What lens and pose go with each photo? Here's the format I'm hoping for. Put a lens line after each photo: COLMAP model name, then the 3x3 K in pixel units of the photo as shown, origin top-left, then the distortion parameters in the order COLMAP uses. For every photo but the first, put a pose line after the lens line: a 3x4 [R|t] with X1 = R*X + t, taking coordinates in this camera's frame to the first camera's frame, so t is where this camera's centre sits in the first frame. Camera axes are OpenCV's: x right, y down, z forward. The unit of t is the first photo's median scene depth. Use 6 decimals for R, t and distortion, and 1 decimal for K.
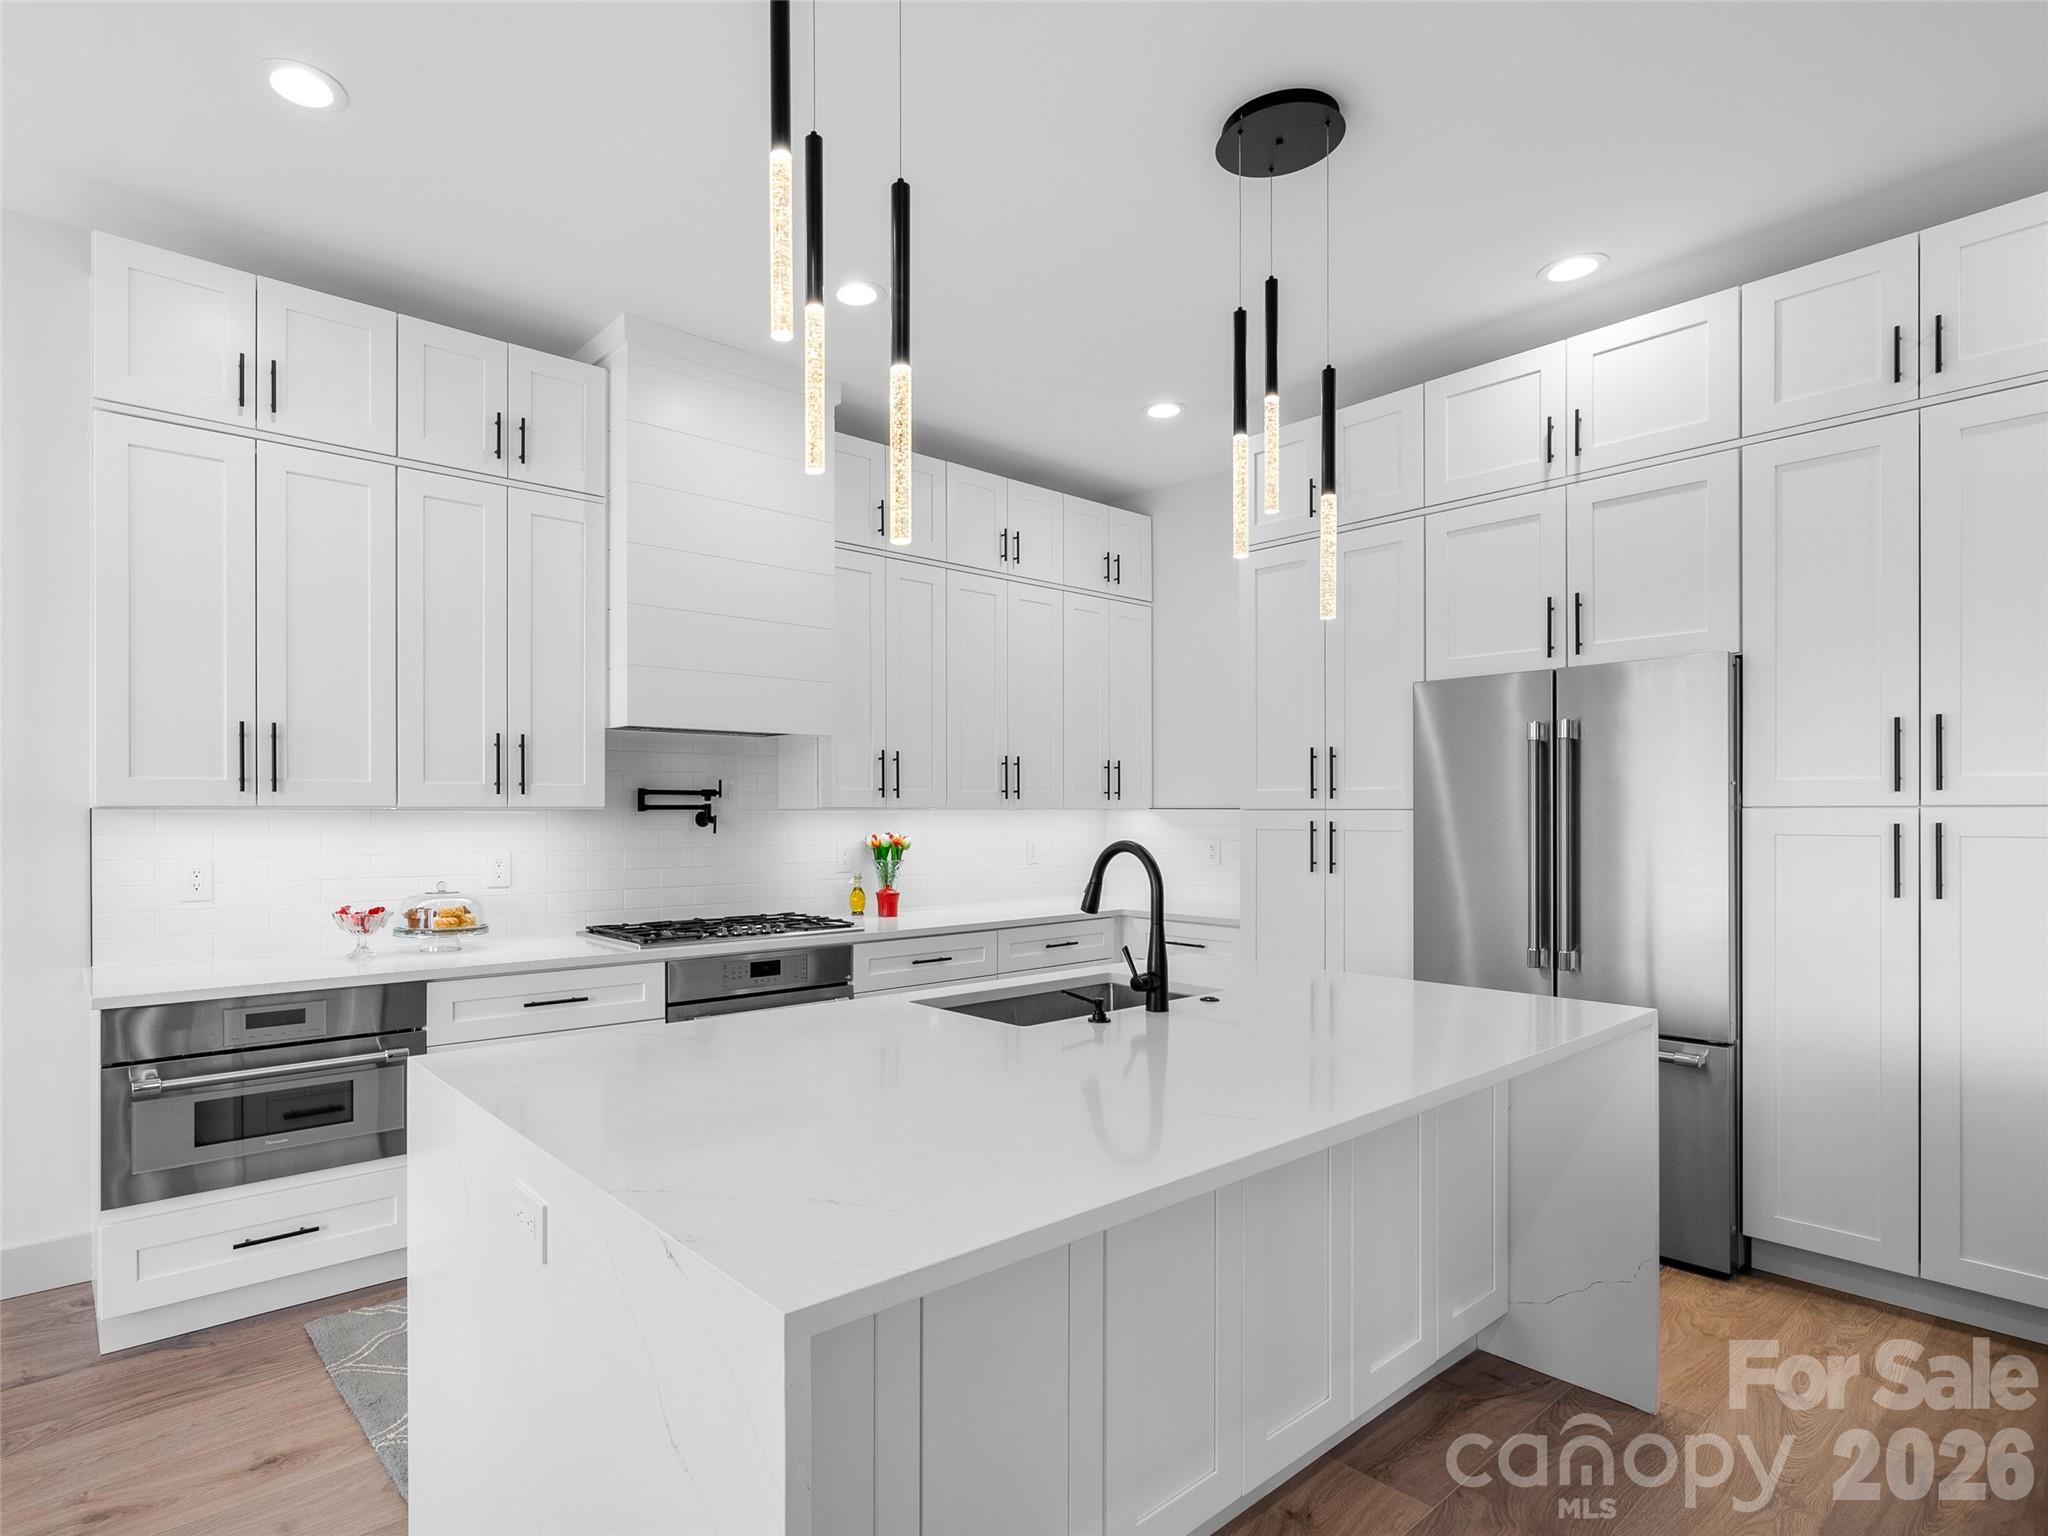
lens RADIAL K [[1103.4, 0, 978.7], [0, 1103.4, 807.3], [0, 0, 1]] dist [0.001233, 0.000044]
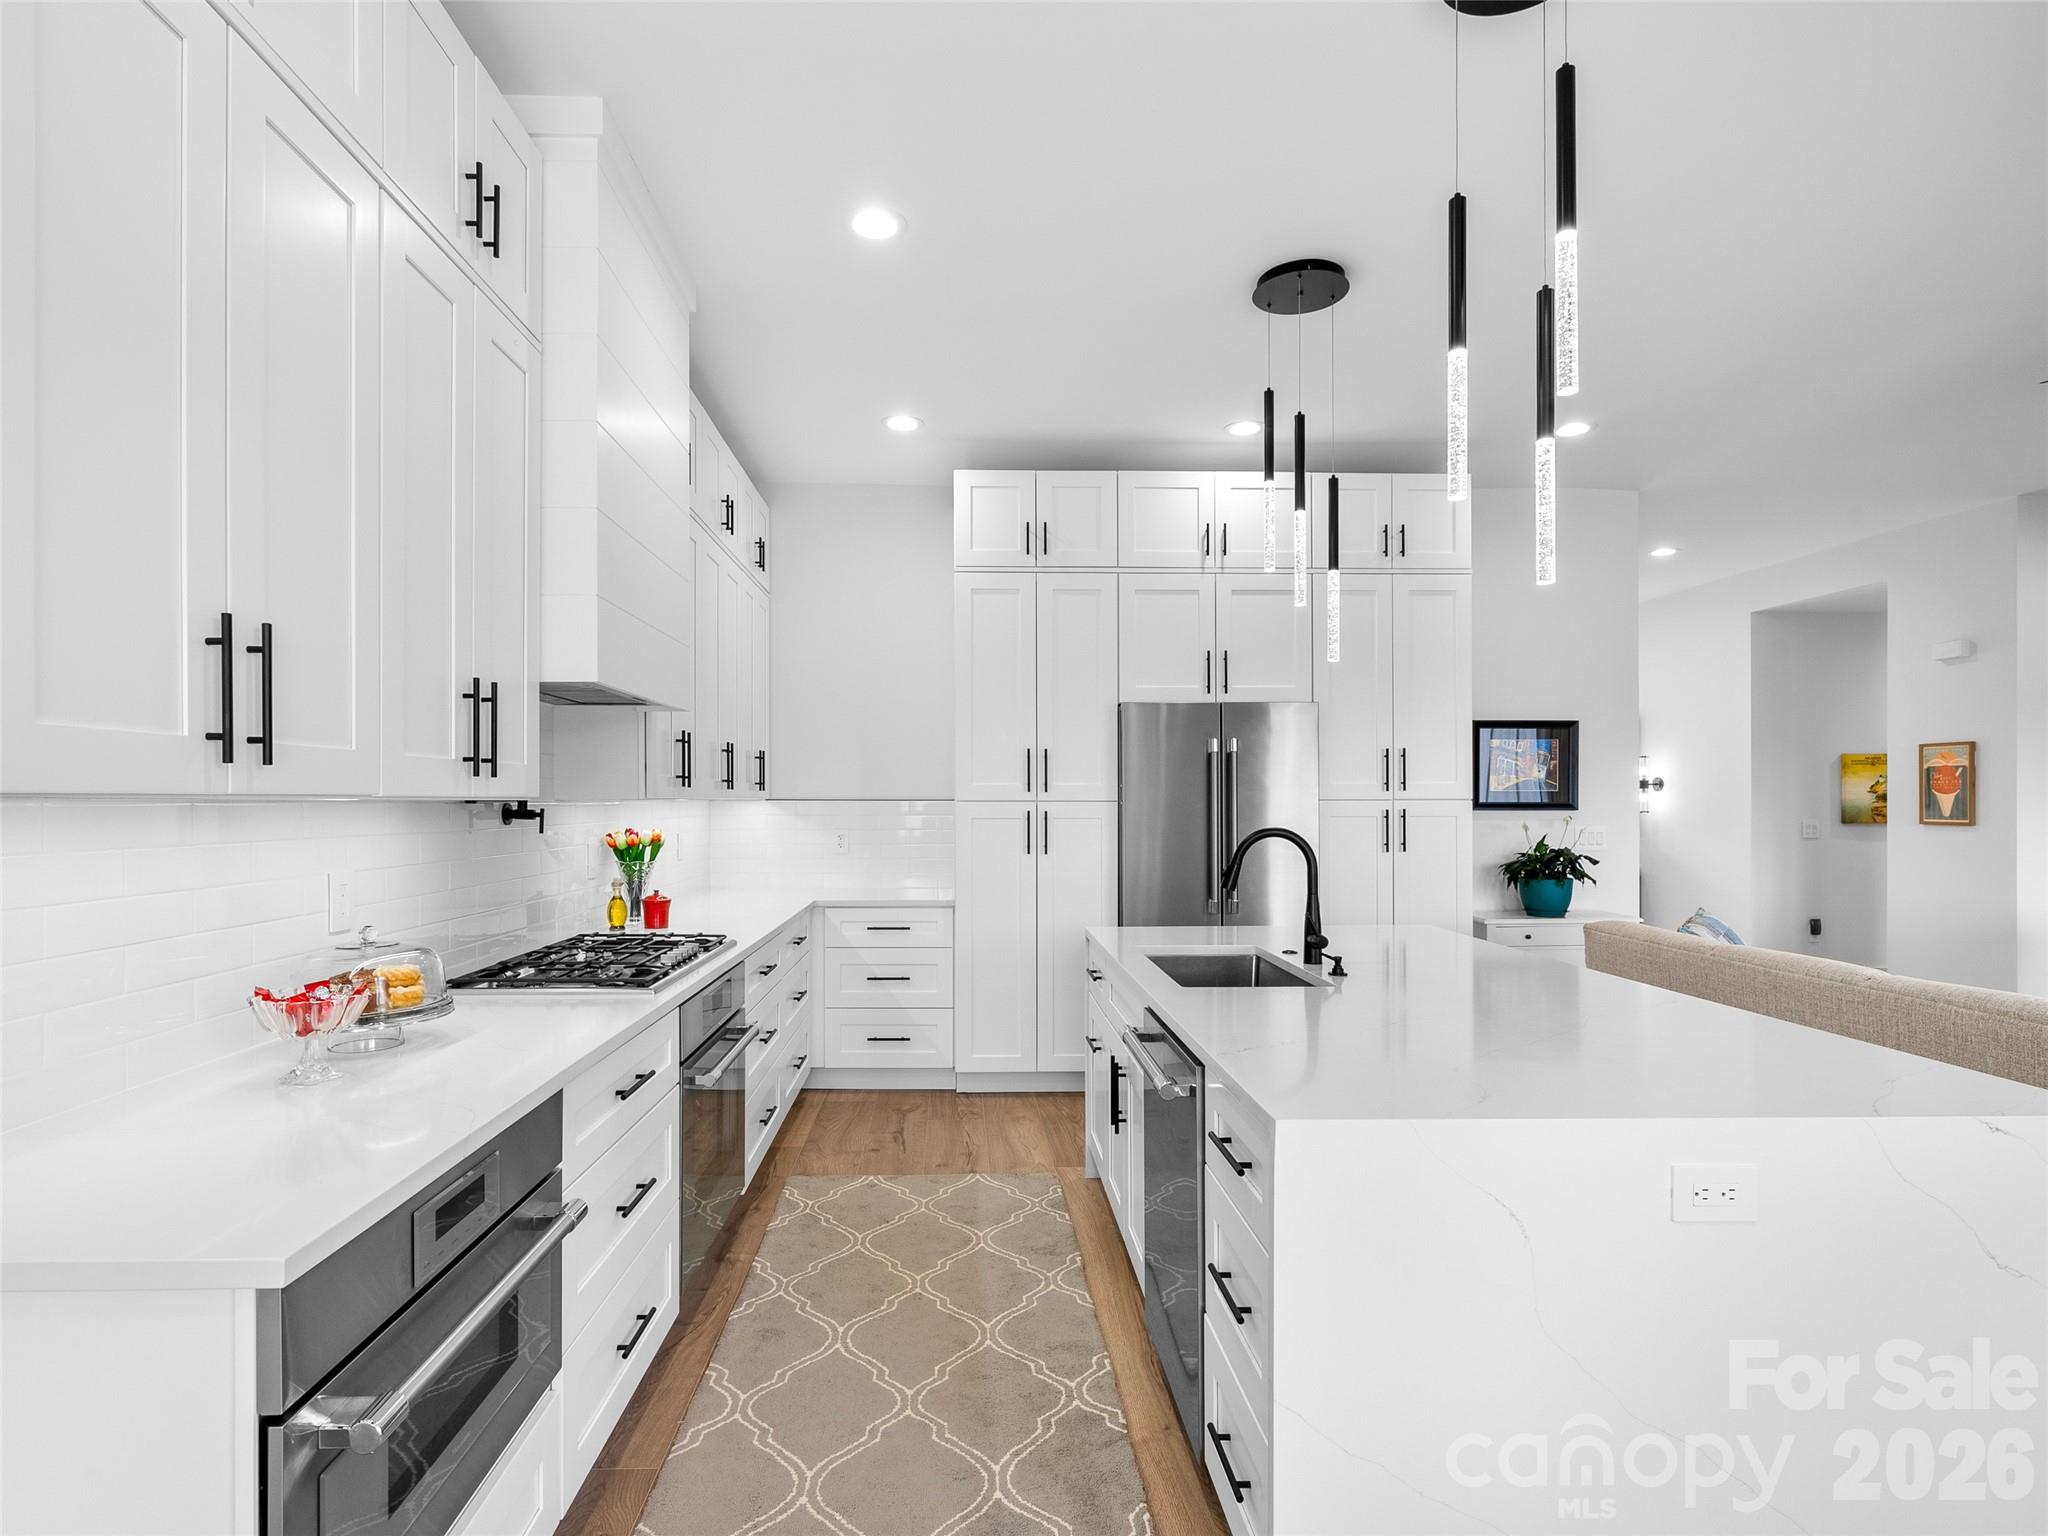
lens RADIAL K [[1027.3, 0, 1027.1], [0, 1027.3, 798.5], [0, 0, 1]] dist [-0.012537, 0.001711]
pose [[0.614180, 0.004350, 0.789154, -0.651519], [-0.002437, 0.999990, -0.003615, 0.003588], [-0.789162, 0.000297, 0.614185, 0.372078]]
